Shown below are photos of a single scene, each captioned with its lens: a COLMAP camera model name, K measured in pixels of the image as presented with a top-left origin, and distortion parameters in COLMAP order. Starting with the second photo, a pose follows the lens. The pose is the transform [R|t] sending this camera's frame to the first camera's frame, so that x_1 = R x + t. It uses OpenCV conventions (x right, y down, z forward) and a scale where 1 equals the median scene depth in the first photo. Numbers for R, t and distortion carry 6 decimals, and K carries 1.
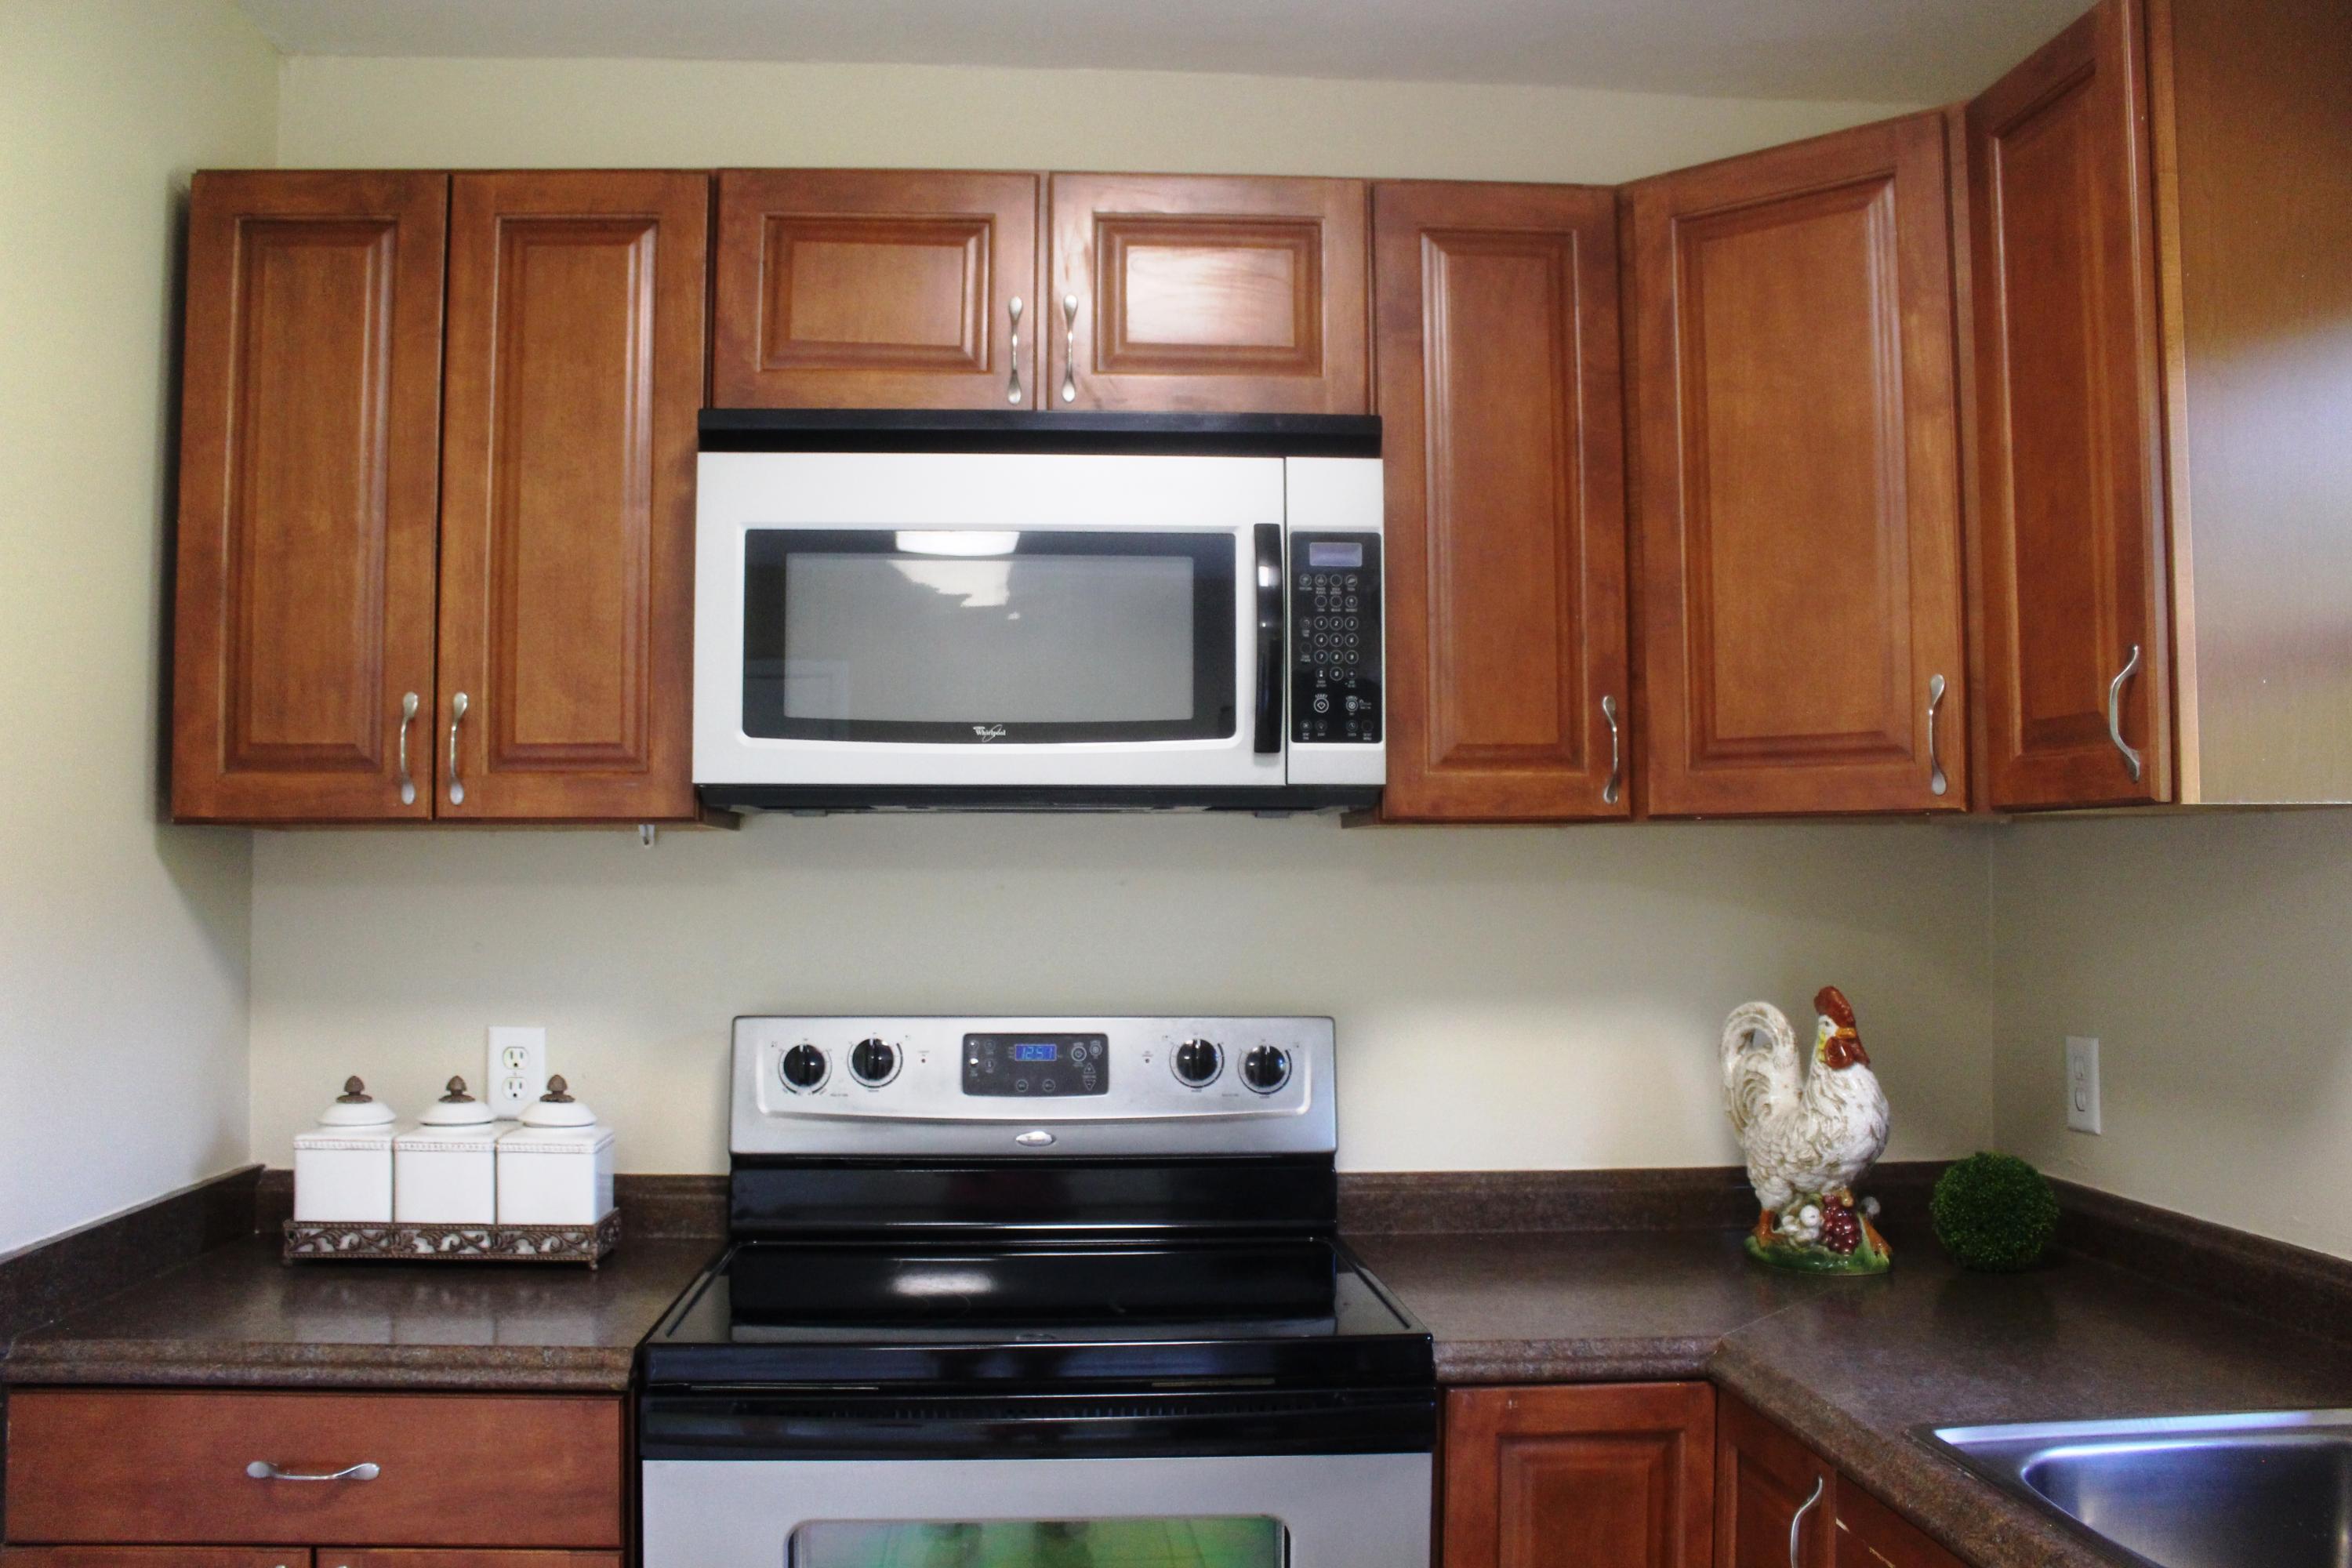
lens RADIAL K [[1880.2, 0, 1176.0], [0, 1880.2, 784.0], [0, 0, 1]] dist [-0.150435, 0.105540]
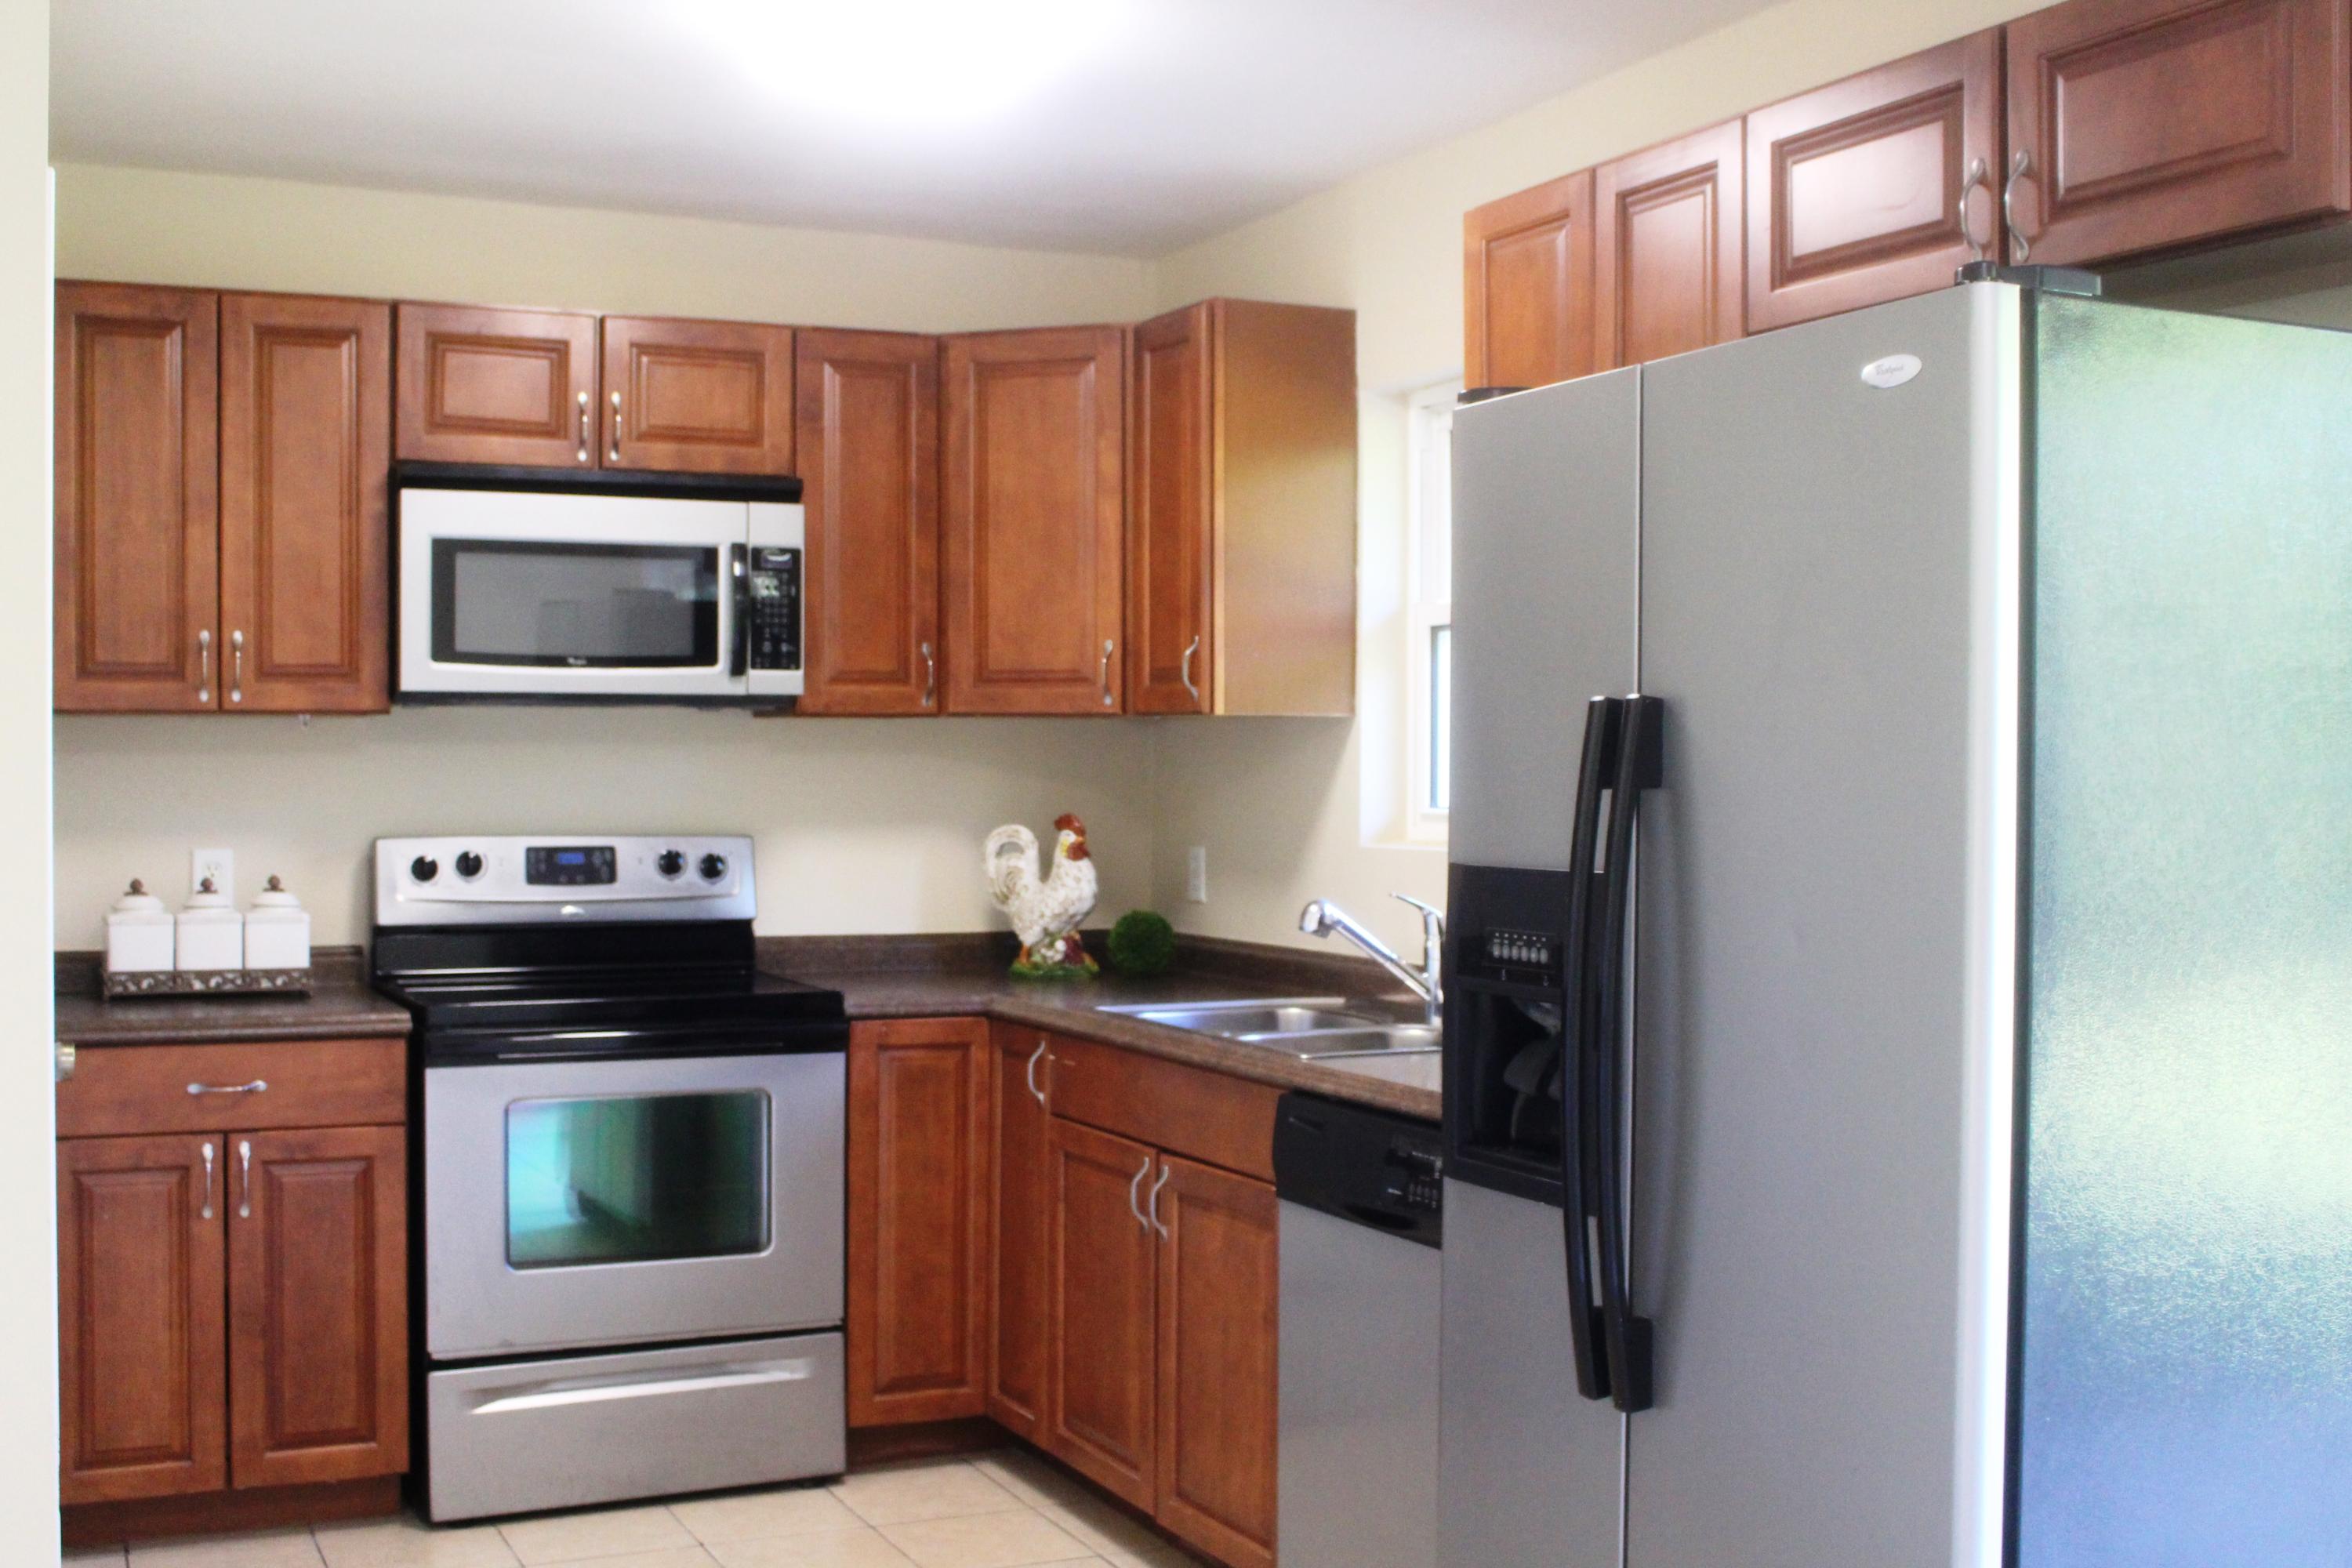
lens RADIAL K [[2523.5, 0, 1176.0], [0, 2523.5, 784.0], [0, 0, 1]] dist [-0.110383, 0.027621]
pose [[0.929304, -0.001554, 0.369312, -0.419142], [-0.019195, 0.998436, 0.052503, -0.045002], [-0.368816, -0.055881, 0.927821, -1.266066]]
